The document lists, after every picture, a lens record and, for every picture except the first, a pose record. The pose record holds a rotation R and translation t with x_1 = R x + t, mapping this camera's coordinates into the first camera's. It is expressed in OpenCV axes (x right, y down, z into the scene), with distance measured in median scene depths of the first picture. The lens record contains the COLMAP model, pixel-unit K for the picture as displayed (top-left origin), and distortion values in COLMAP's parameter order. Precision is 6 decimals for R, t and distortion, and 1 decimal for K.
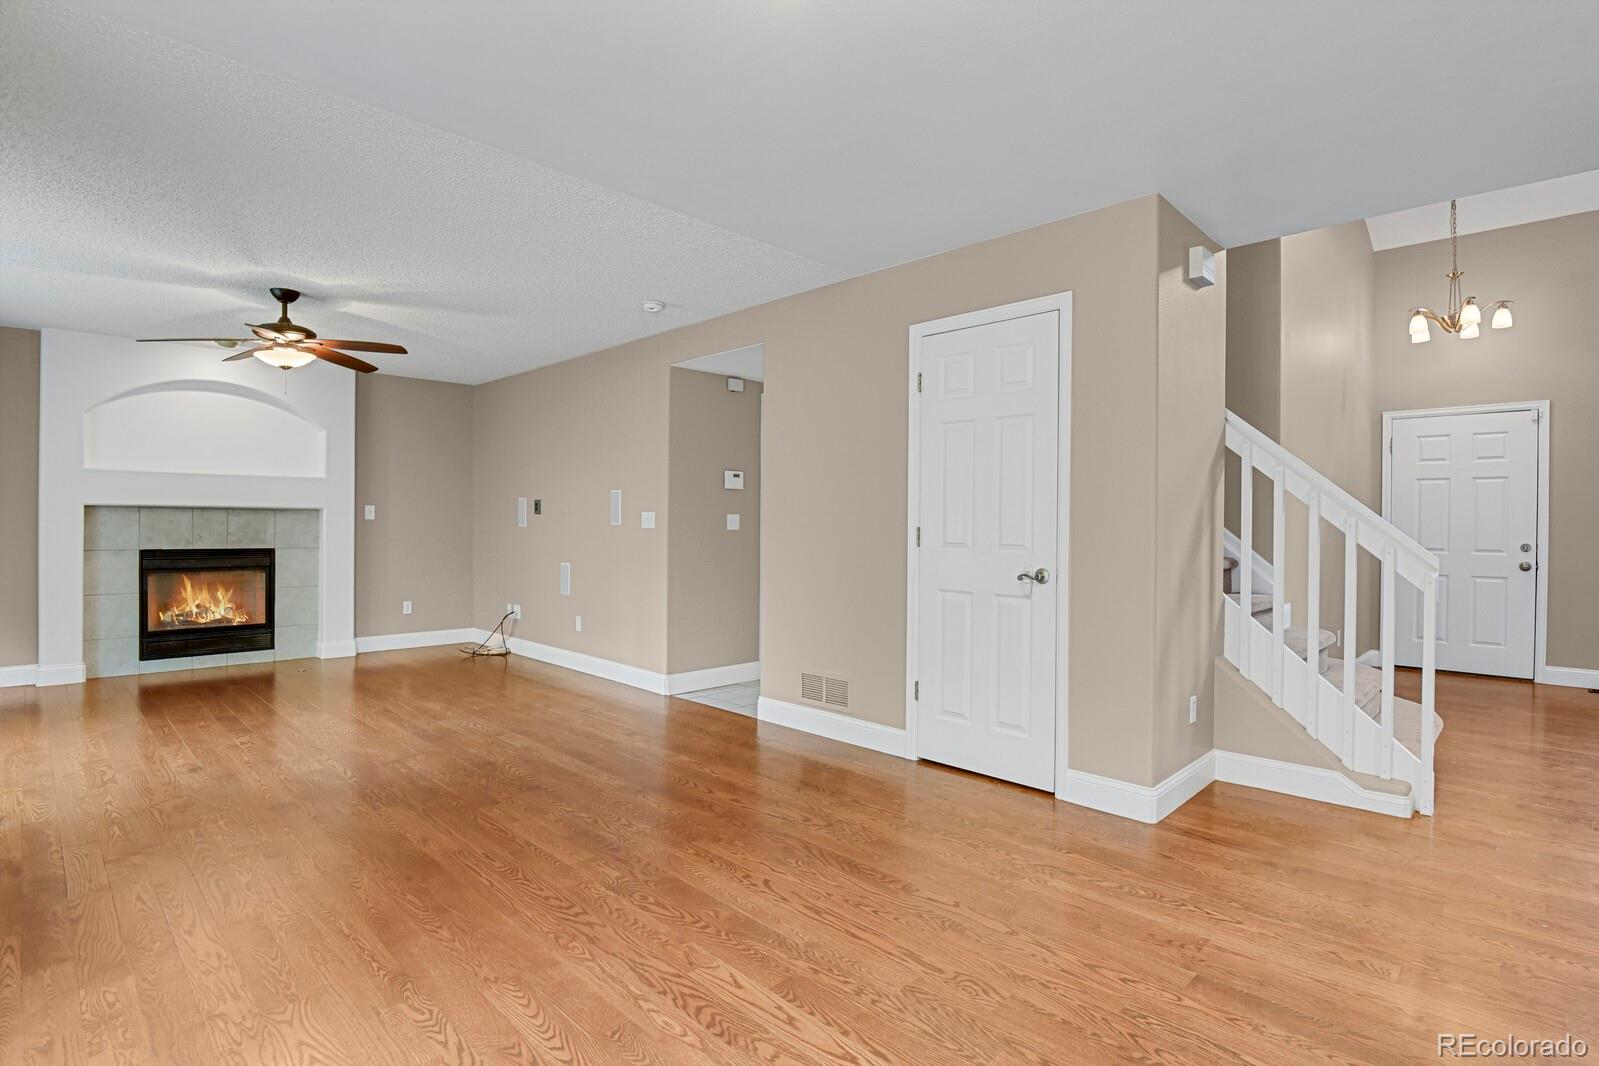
lens RADIAL K [[788.1, 0, 810.1], [0, 788.1, 524.5], [0, 0, 1]] dist [-0.015201, -0.009832]
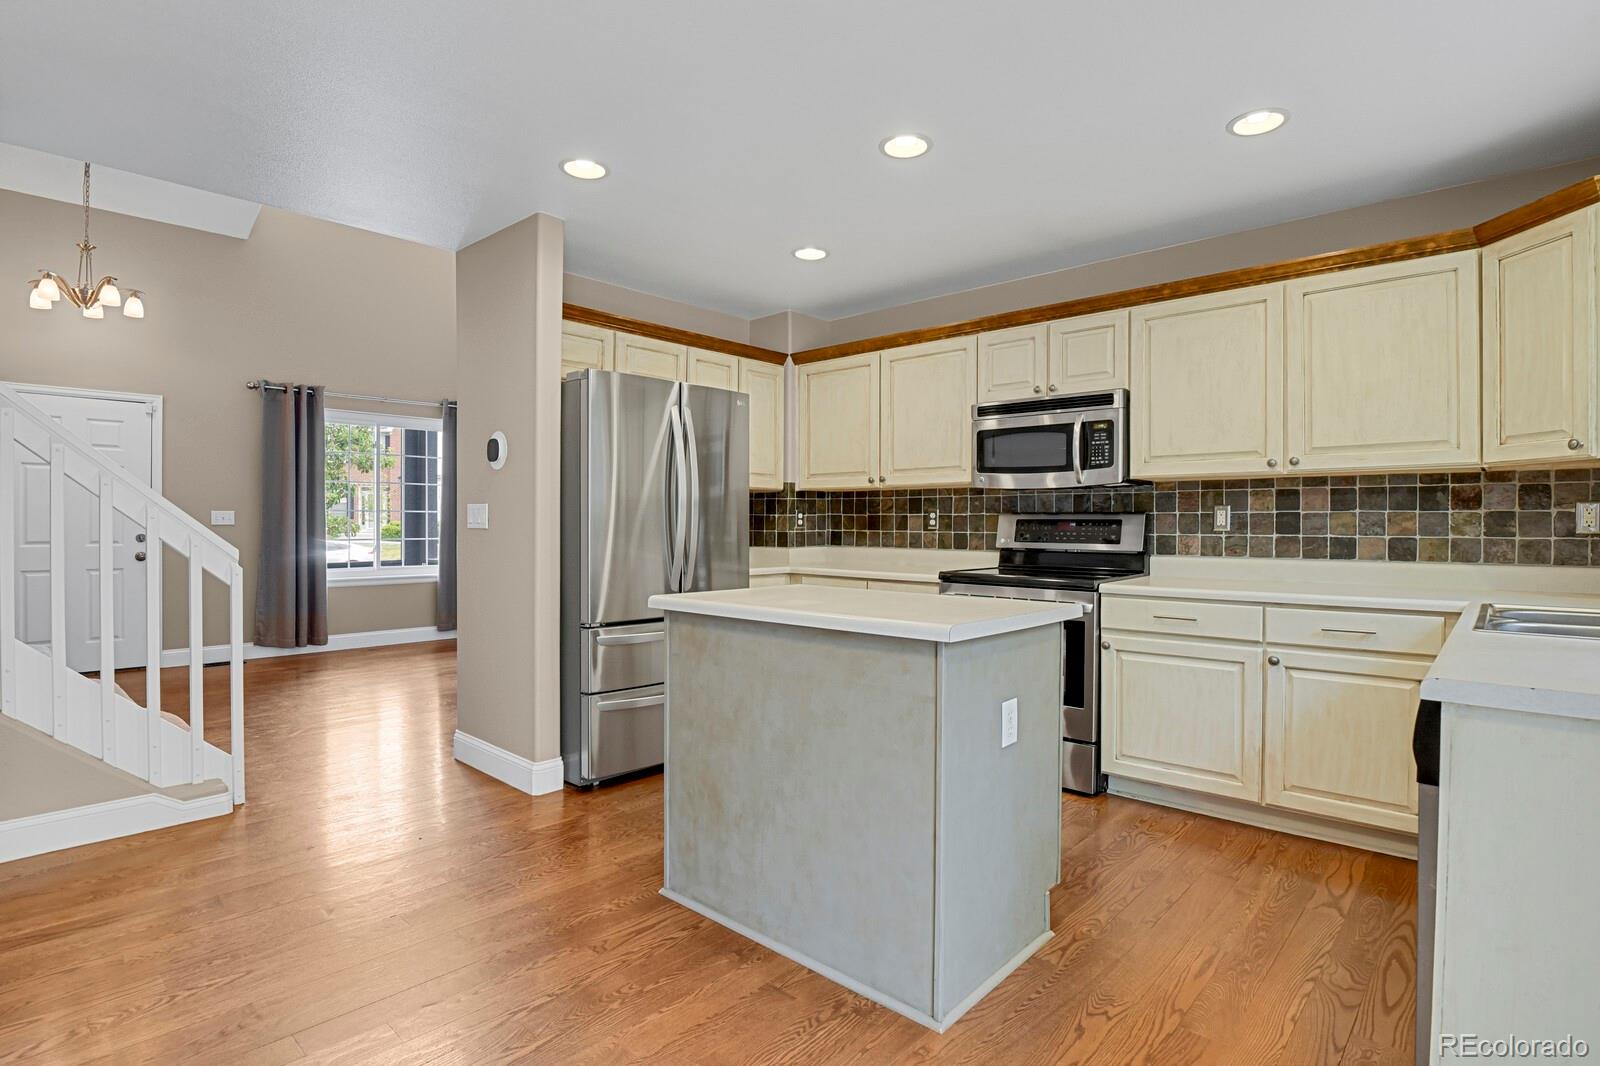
lens RADIAL K [[788.6, 0, 817.5], [0, 788.6, 532.9], [0, 0, 1]] dist [-0.015201, -0.009832]
pose [[-0.043479, -0.020040, 0.998853, -0.136946], [-0.004362, 0.999793, 0.019869, -0.000893], [-0.999045, -0.003493, -0.043558, 0.165102]]
